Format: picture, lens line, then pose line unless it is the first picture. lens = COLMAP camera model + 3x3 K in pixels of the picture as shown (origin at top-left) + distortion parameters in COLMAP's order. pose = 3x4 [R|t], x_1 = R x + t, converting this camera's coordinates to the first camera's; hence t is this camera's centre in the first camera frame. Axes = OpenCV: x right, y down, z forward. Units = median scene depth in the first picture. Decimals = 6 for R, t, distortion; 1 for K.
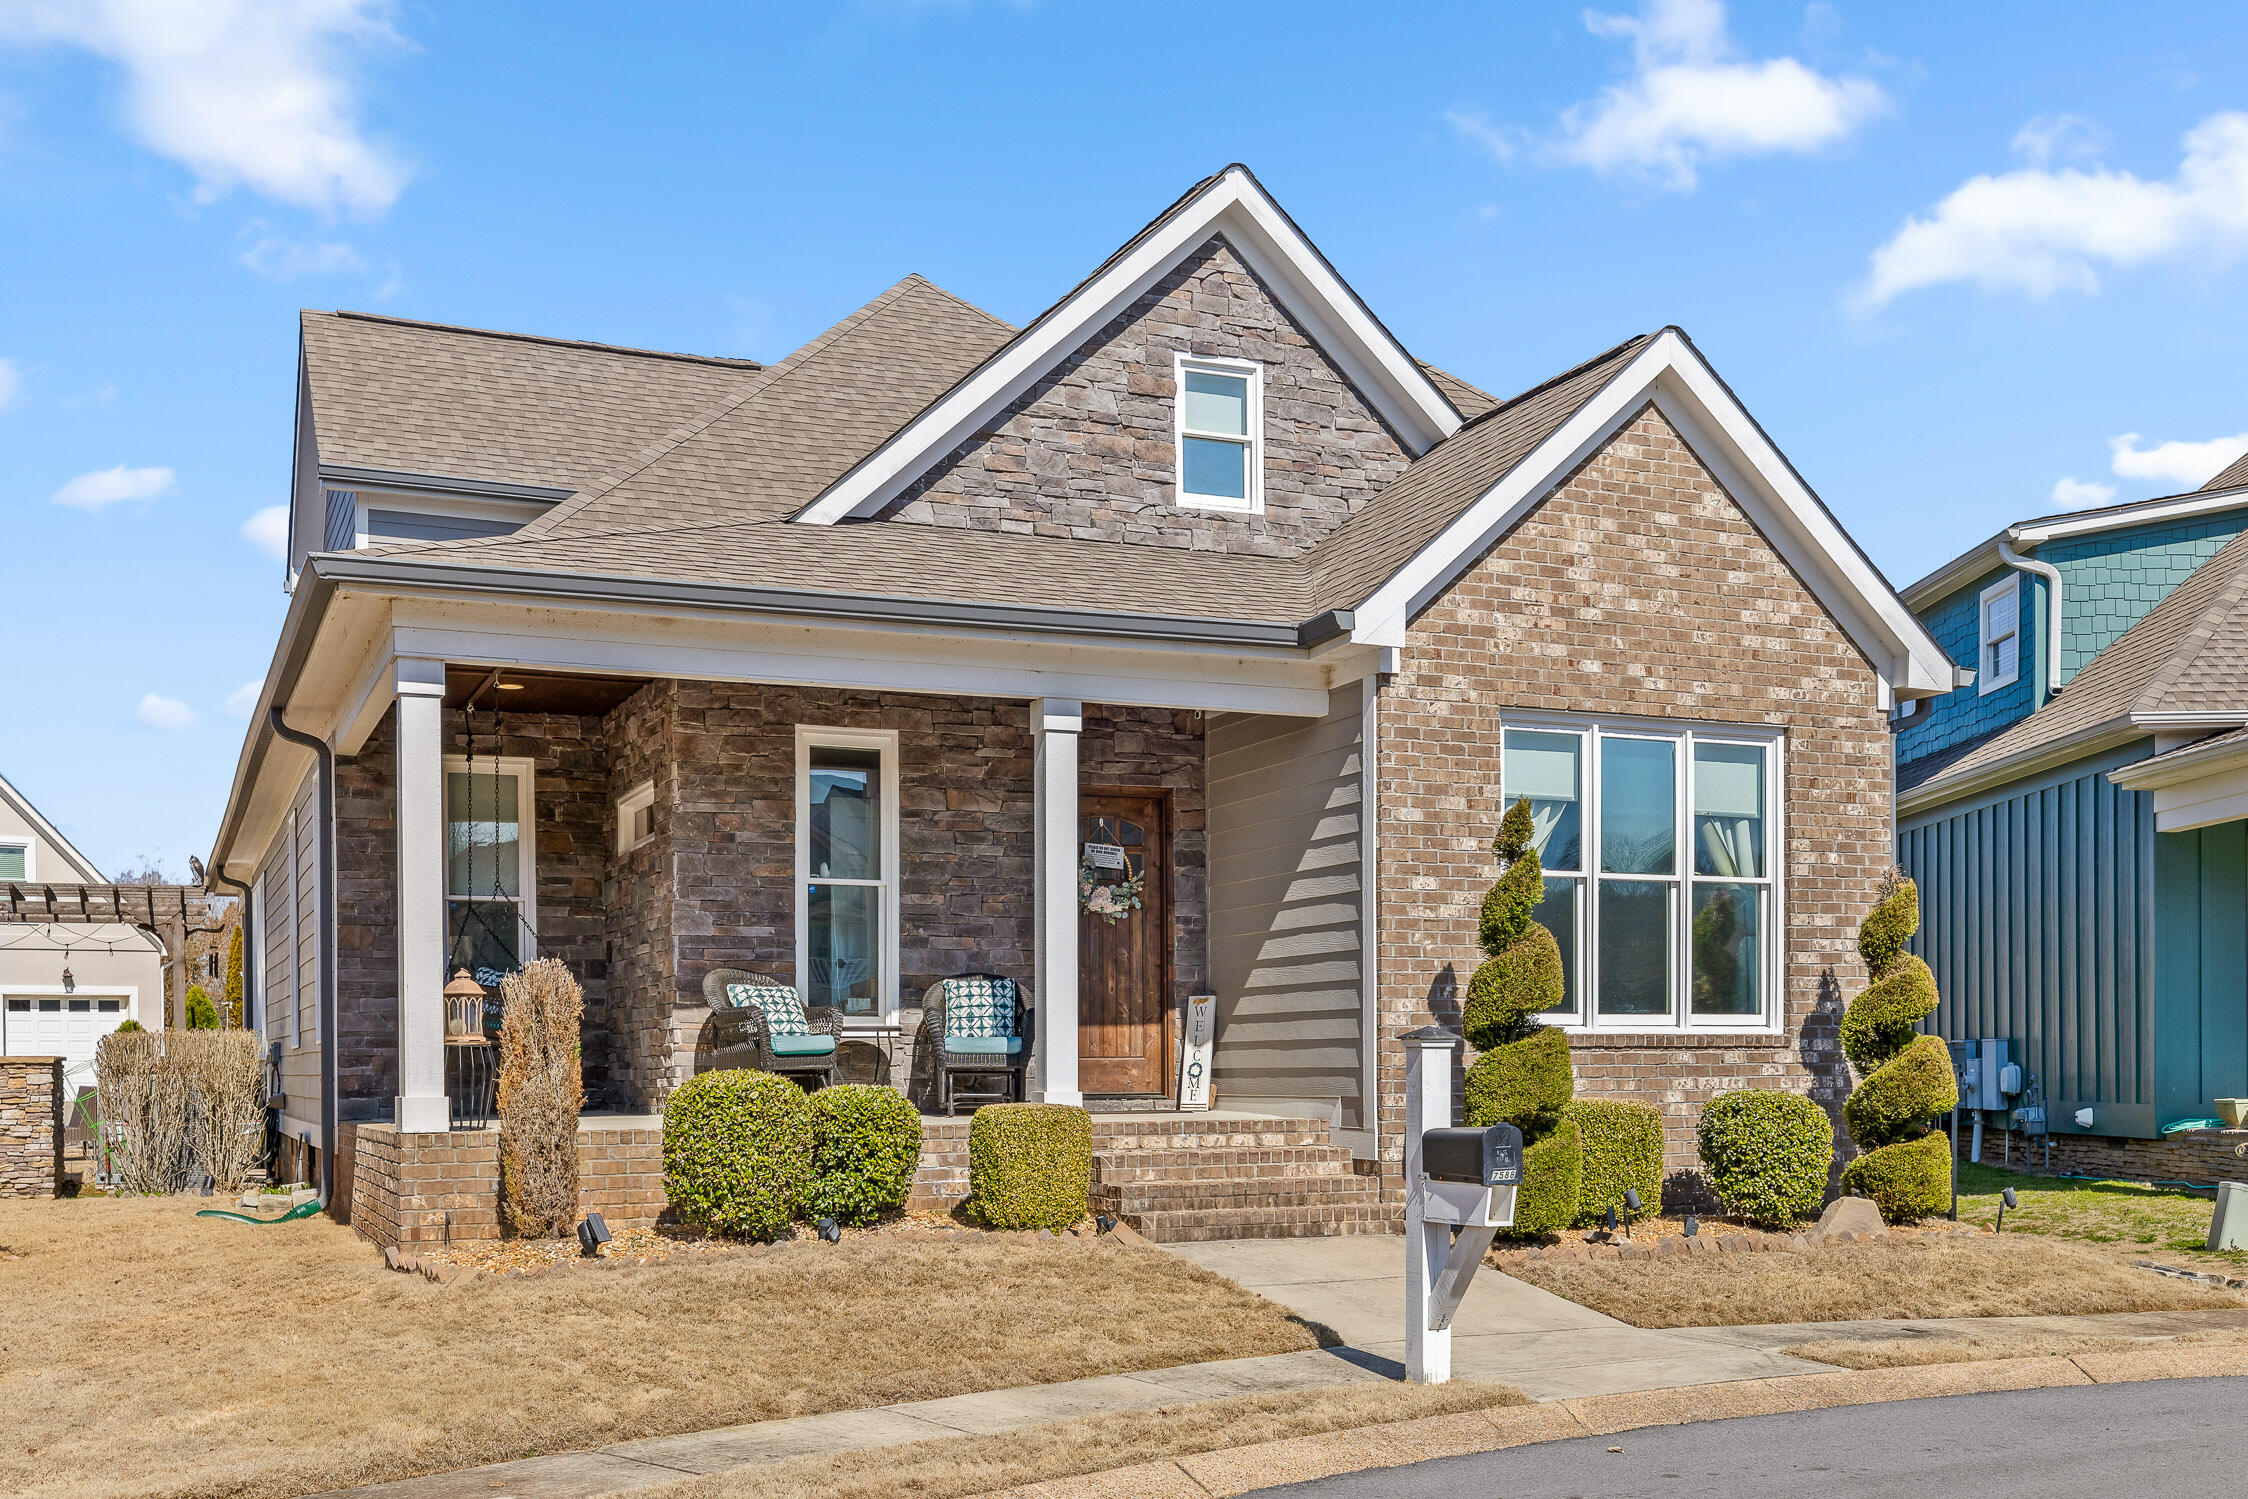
lens RADIAL K [[2236.6, 0, 1124.0], [0, 2236.6, 749.5], [0, 0, 1]] dist [0.001093, 0.009106]
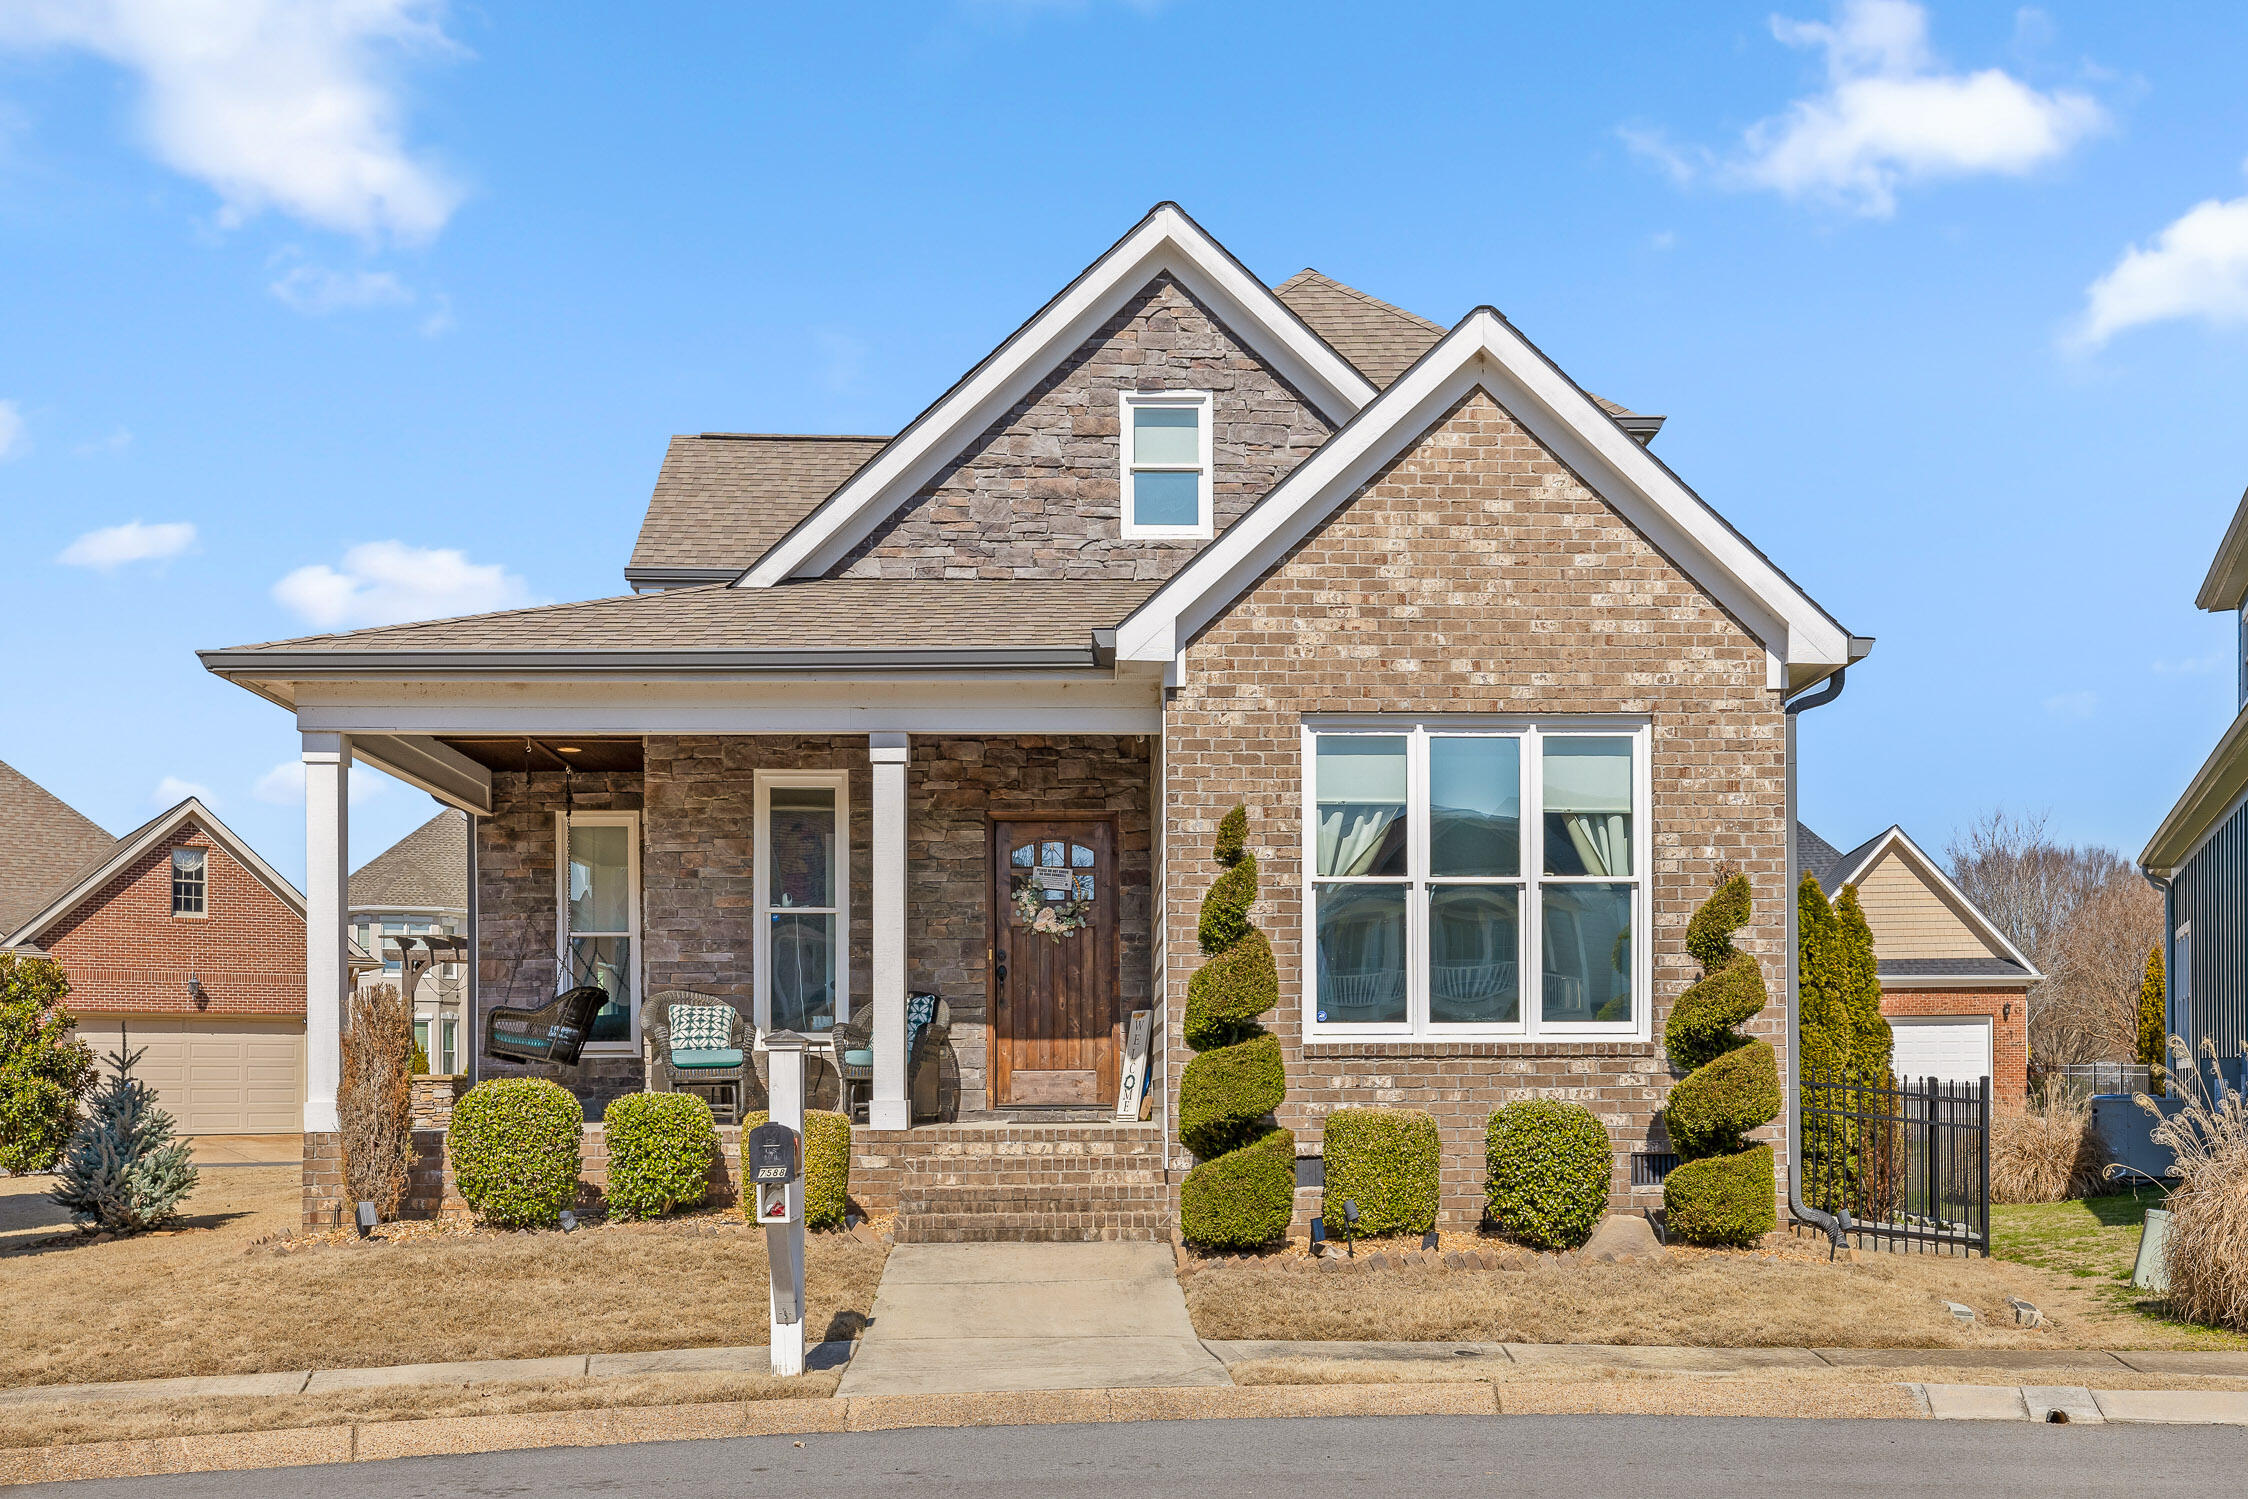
lens RADIAL K [[2118.6, 0, 1123.9], [0, 2118.6, 780.3], [0, 0, 1]] dist [0.005566, -0.000197]
pose [[0.929593, -0.052704, -0.364801, 0.411201], [0.050431, 0.998603, -0.015762, 0.020287], [0.365122, -0.003745, 0.930952, 0.092179]]
